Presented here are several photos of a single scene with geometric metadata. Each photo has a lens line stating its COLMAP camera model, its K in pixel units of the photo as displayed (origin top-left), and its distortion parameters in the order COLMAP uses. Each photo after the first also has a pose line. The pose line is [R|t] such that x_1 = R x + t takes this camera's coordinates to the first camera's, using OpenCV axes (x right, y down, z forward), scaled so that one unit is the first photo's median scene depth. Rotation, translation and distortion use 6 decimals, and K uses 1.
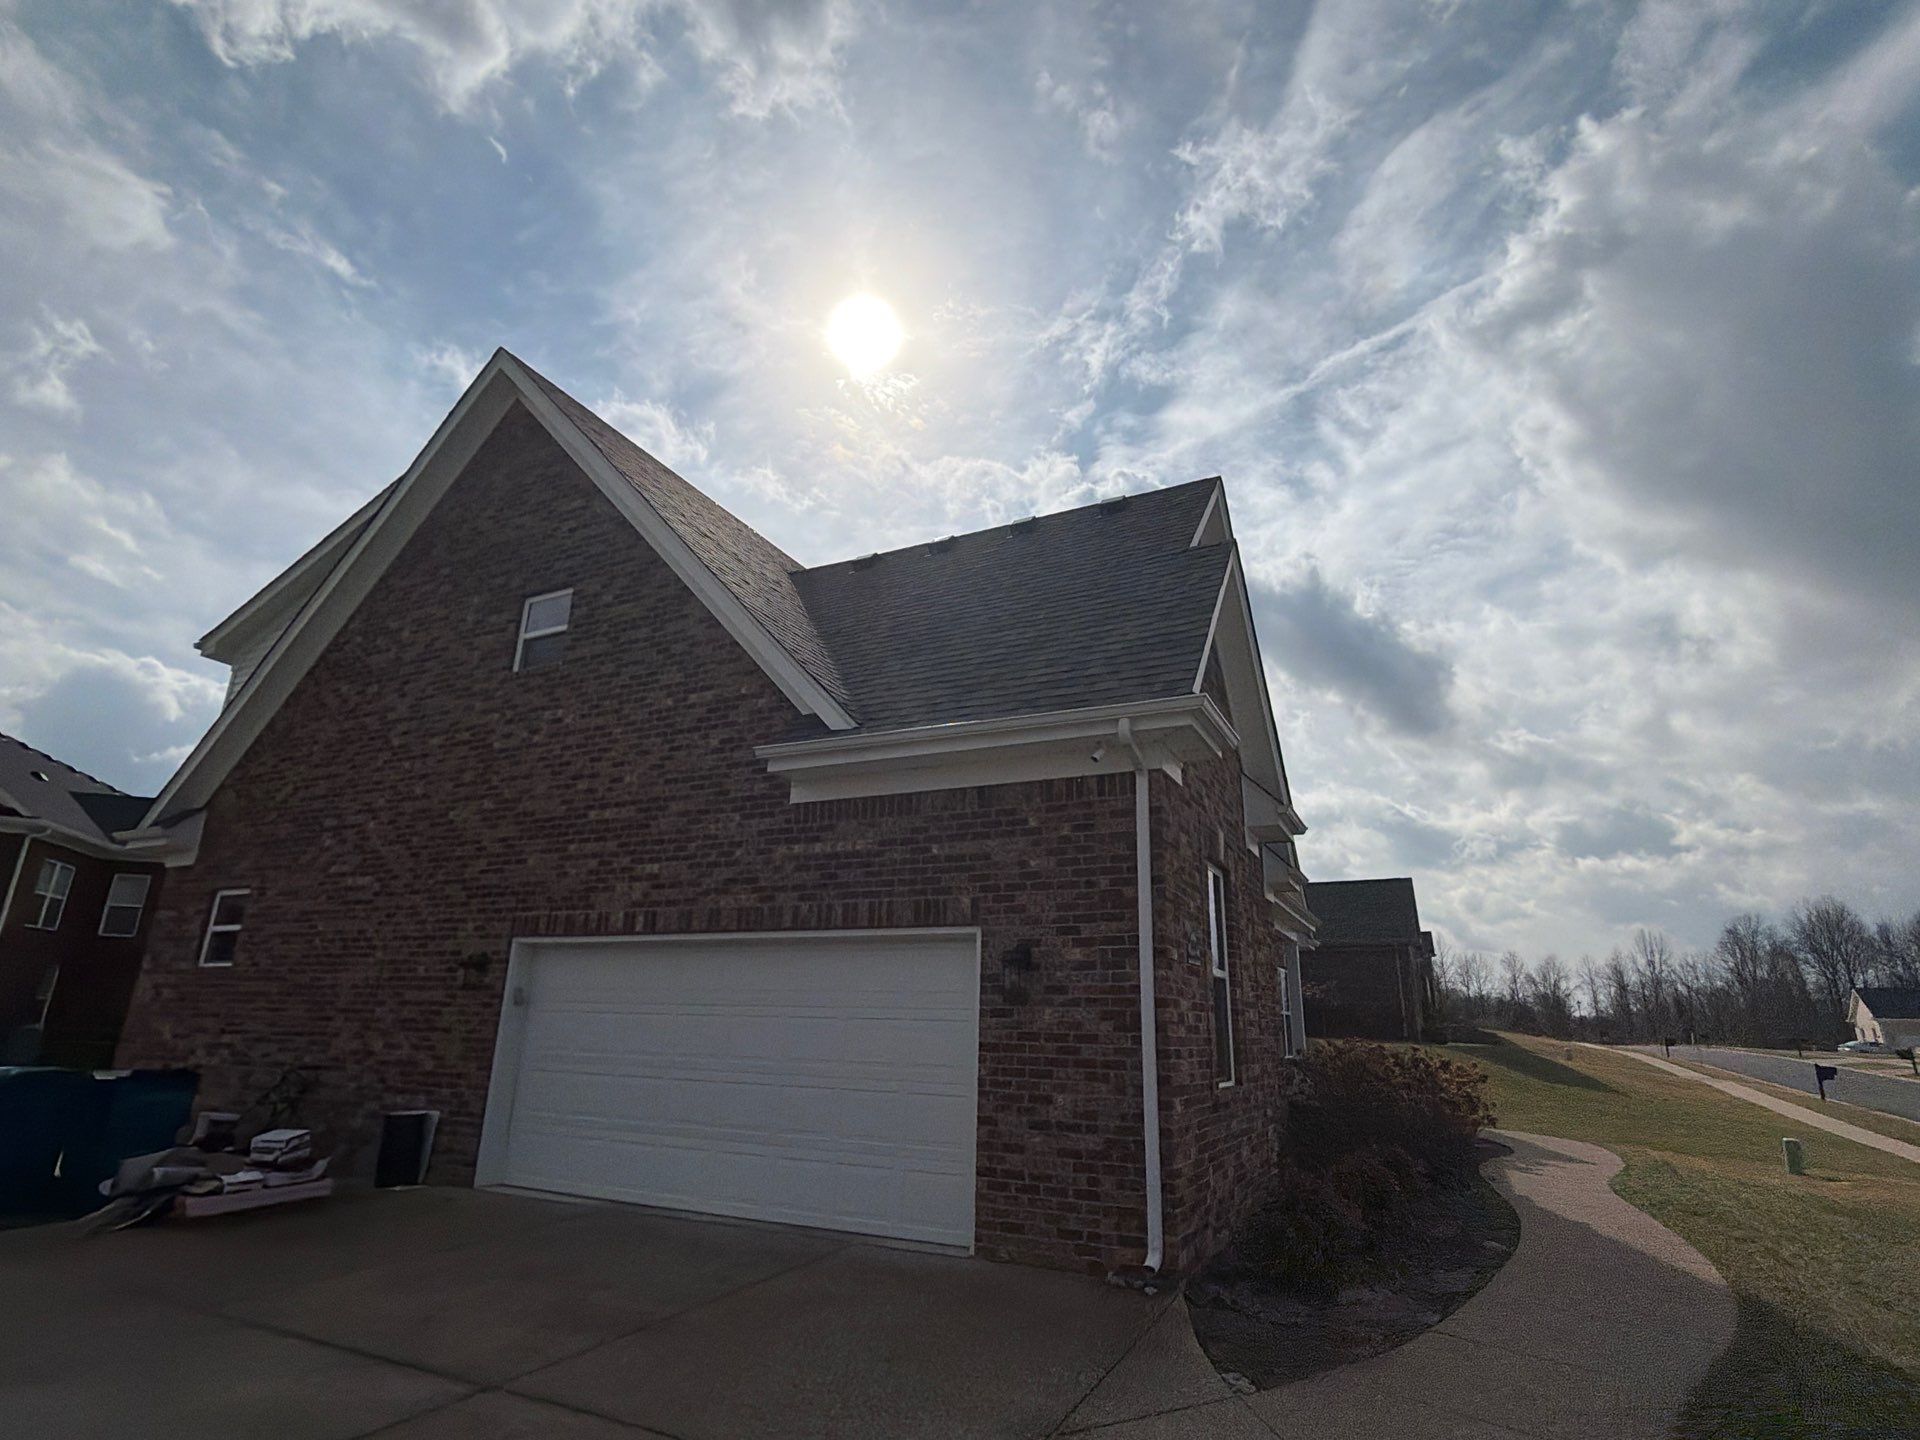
lens RADIAL K [[952.4, 0, 975.0], [0, 952.4, 724.9], [0, 0, 1]] dist [-0.004978, 0.000105]
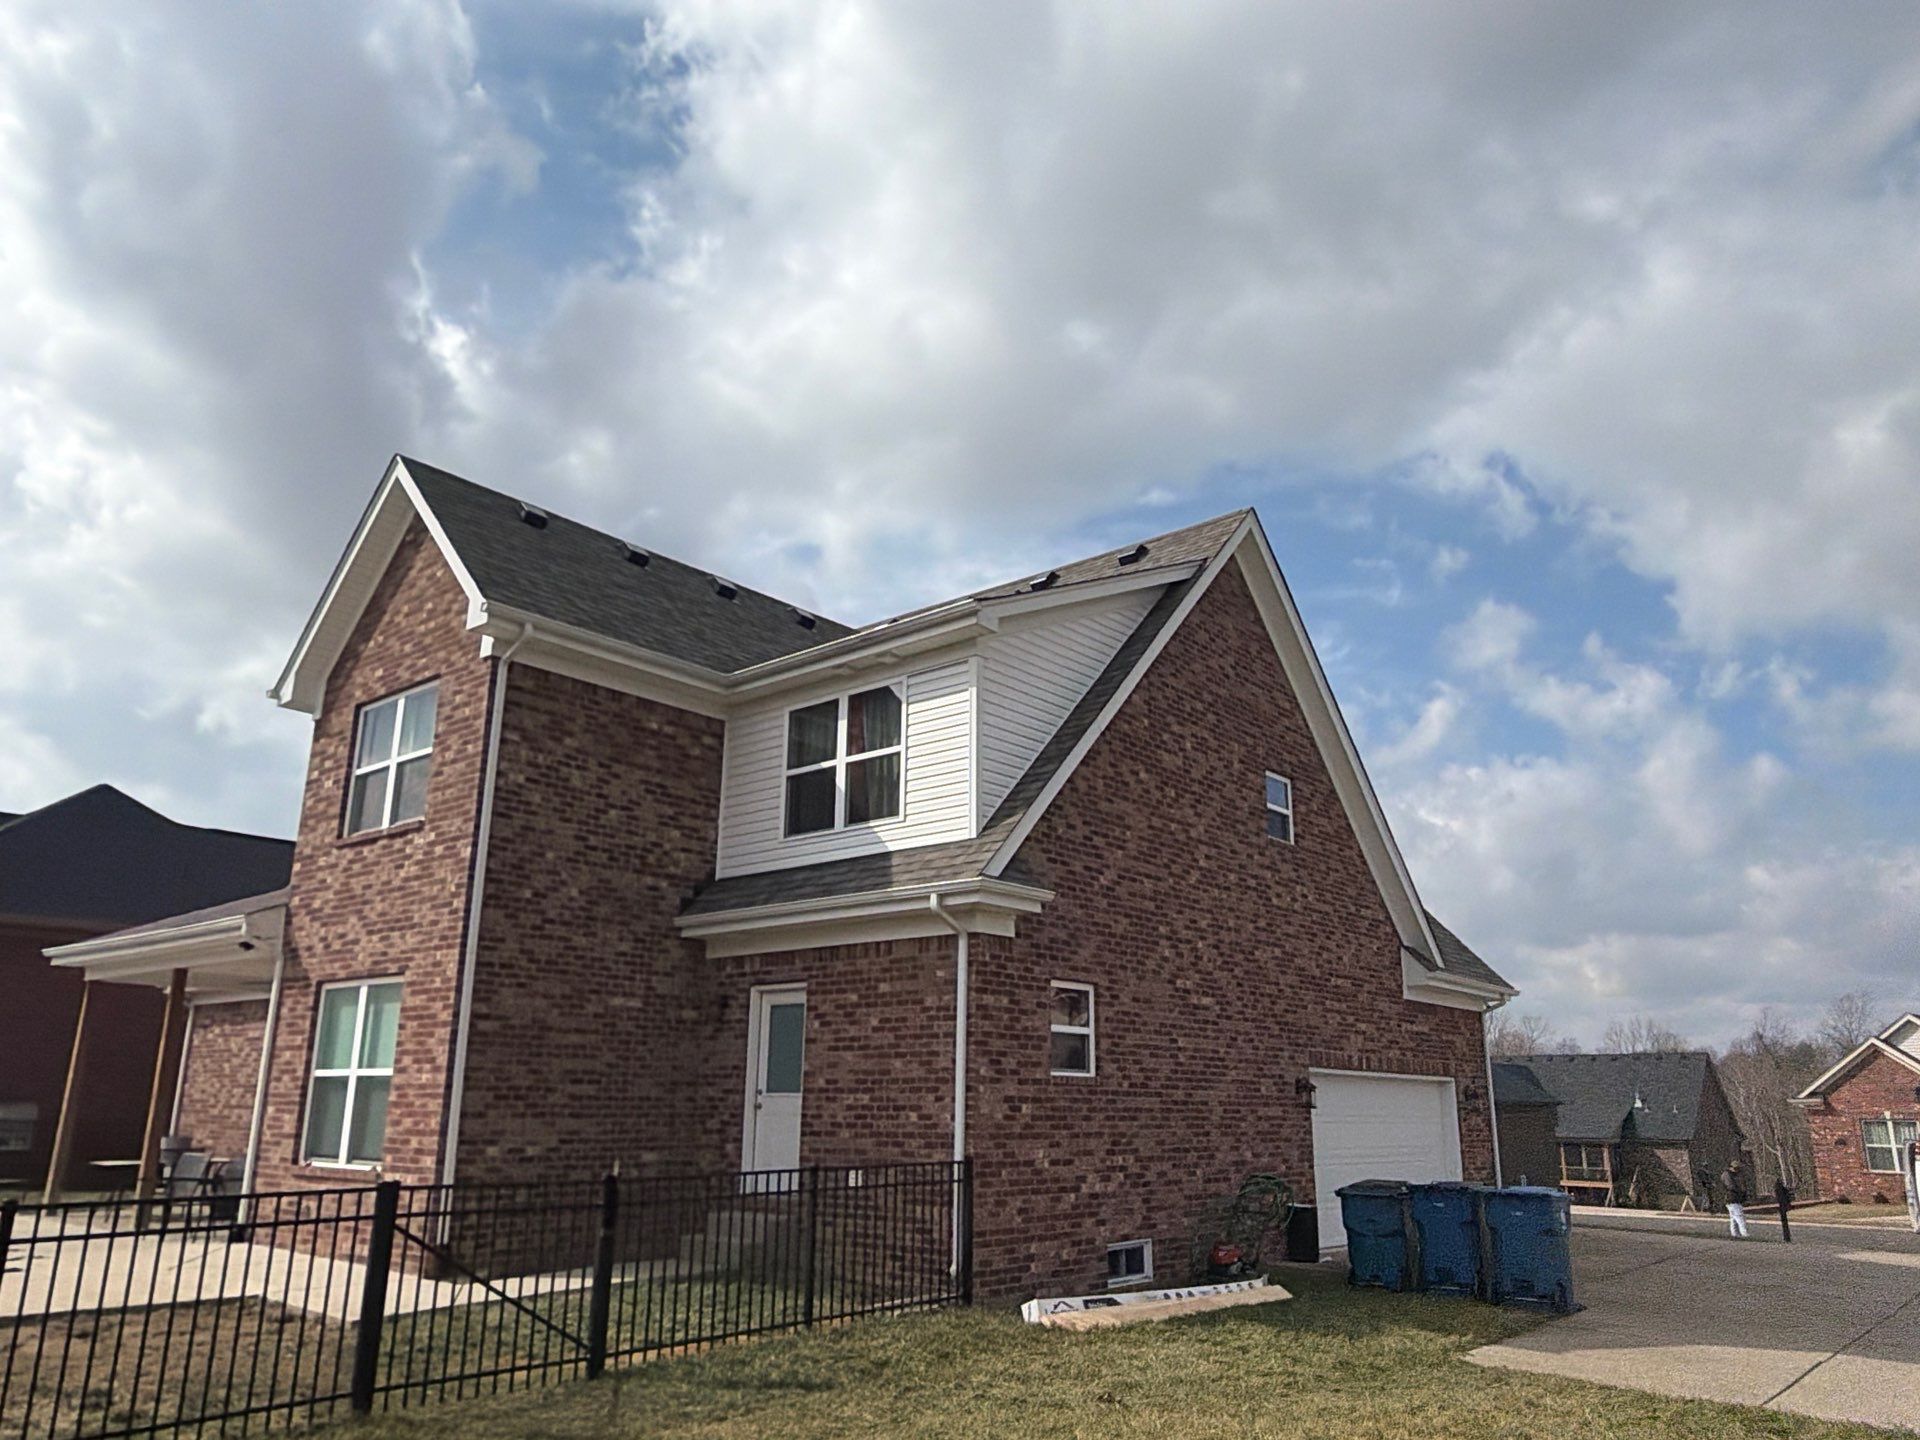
lens RADIAL K [[1335.2, 0, 977.9], [0, 1335.2, 727.6], [0, 0, 1]] dist [0.004916, -0.007875]
pose [[0.242097, 0.248367, 0.937925, -2.170029], [-0.300944, 0.938228, -0.170767, 0.210331], [-0.922400, -0.240921, 0.301887, 0.870433]]
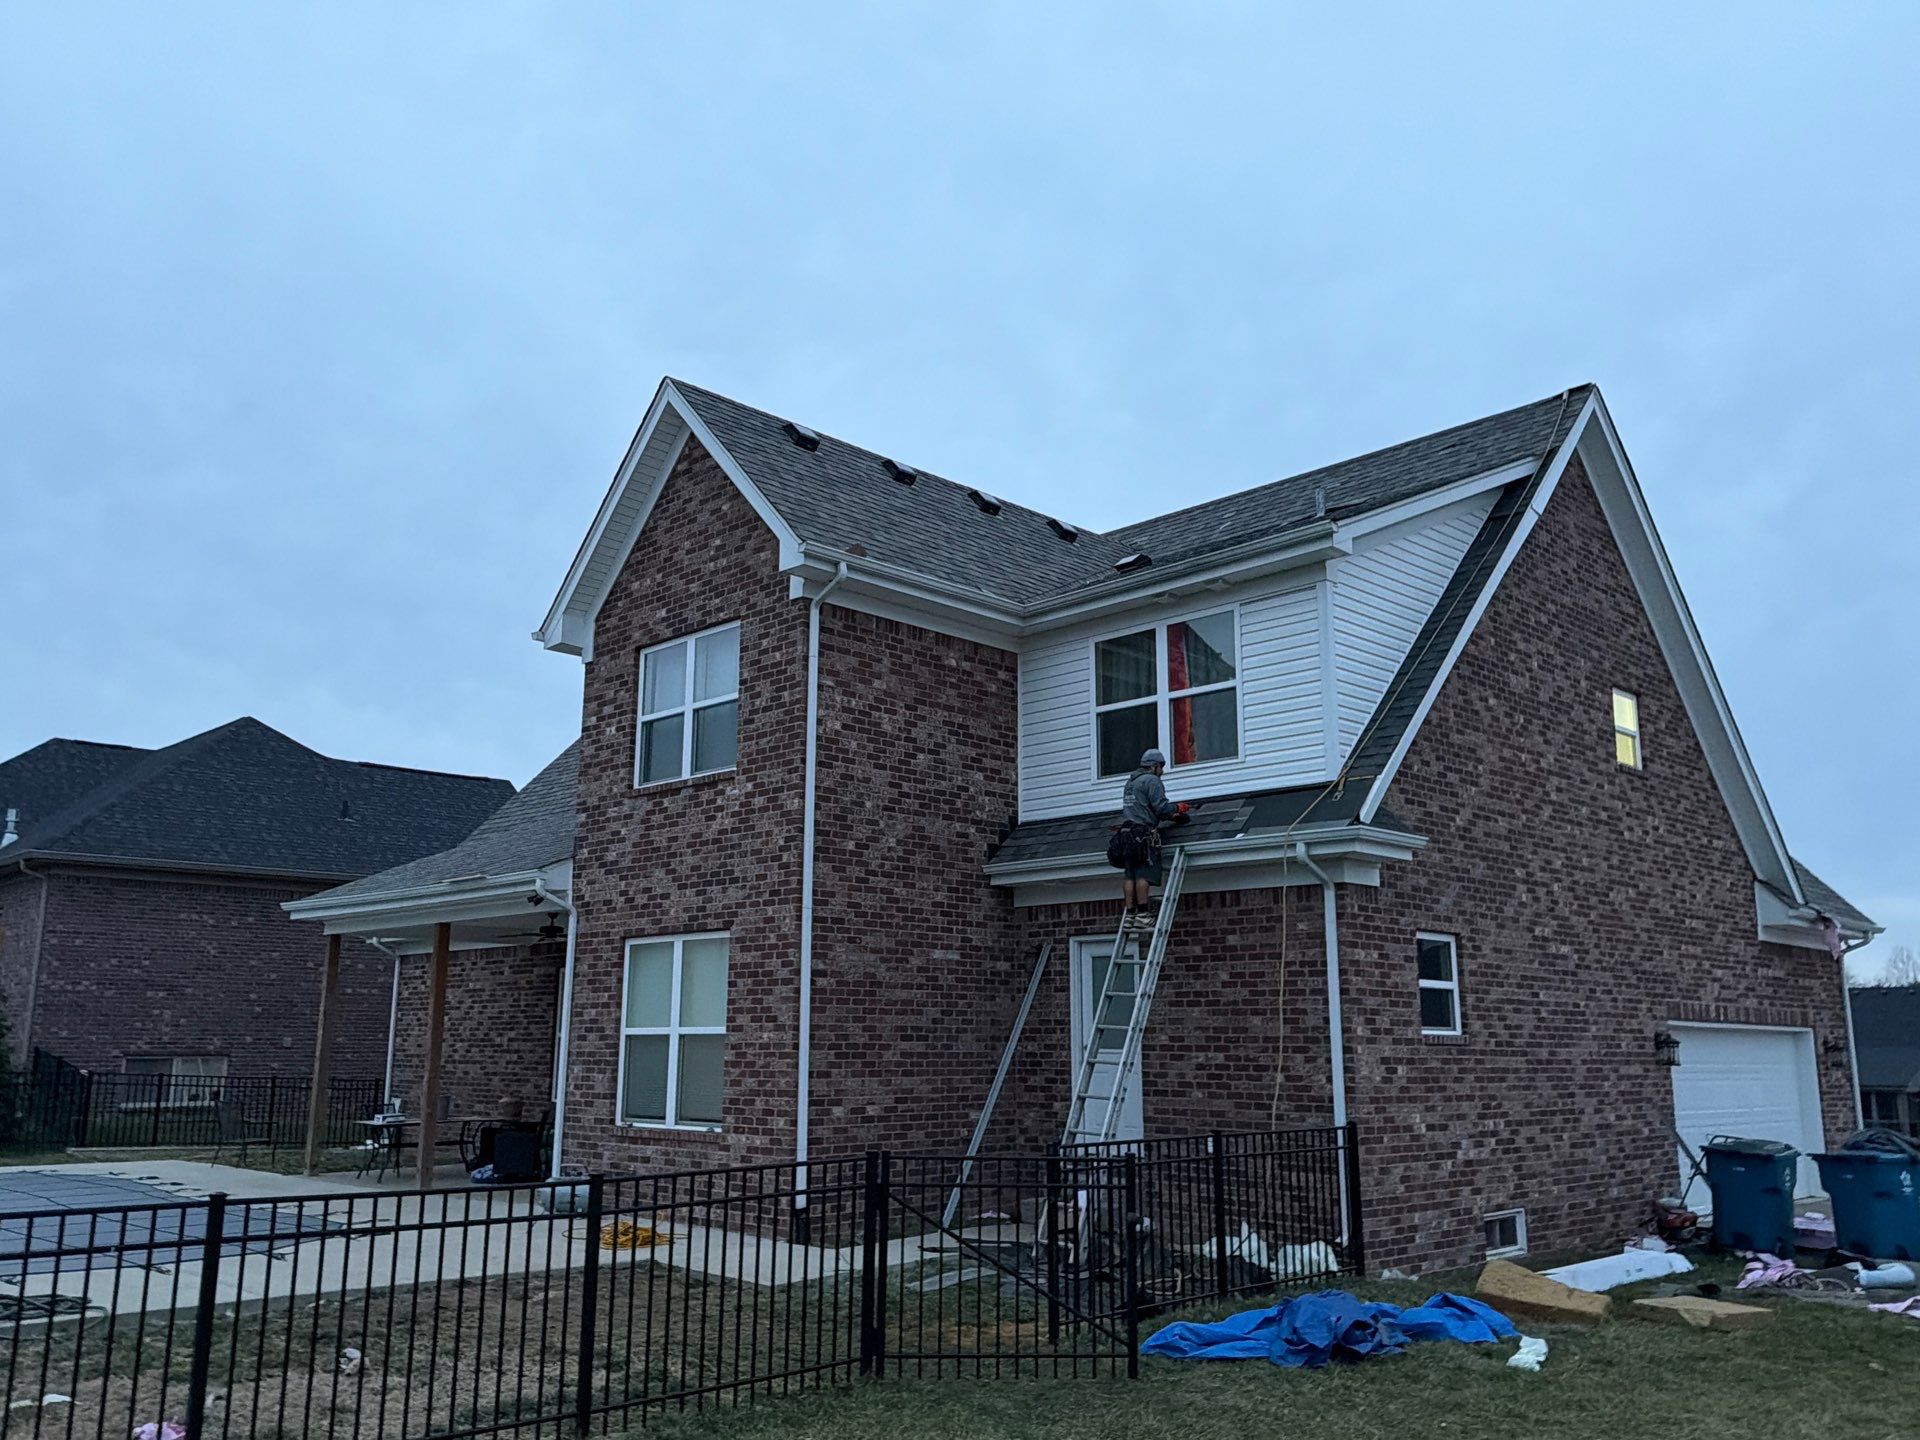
lens RADIAL K [[1532.0, 0, 955.5], [0, 1532.0, 726.1], [0, 0, 1]] dist [0.182214, -0.382449]
pose [[0.334532, 0.172366, 0.926487, -2.329496], [-0.288167, 0.954750, -0.073574, 0.242378], [-0.897245, -0.242370, 0.369065, 1.034051]]
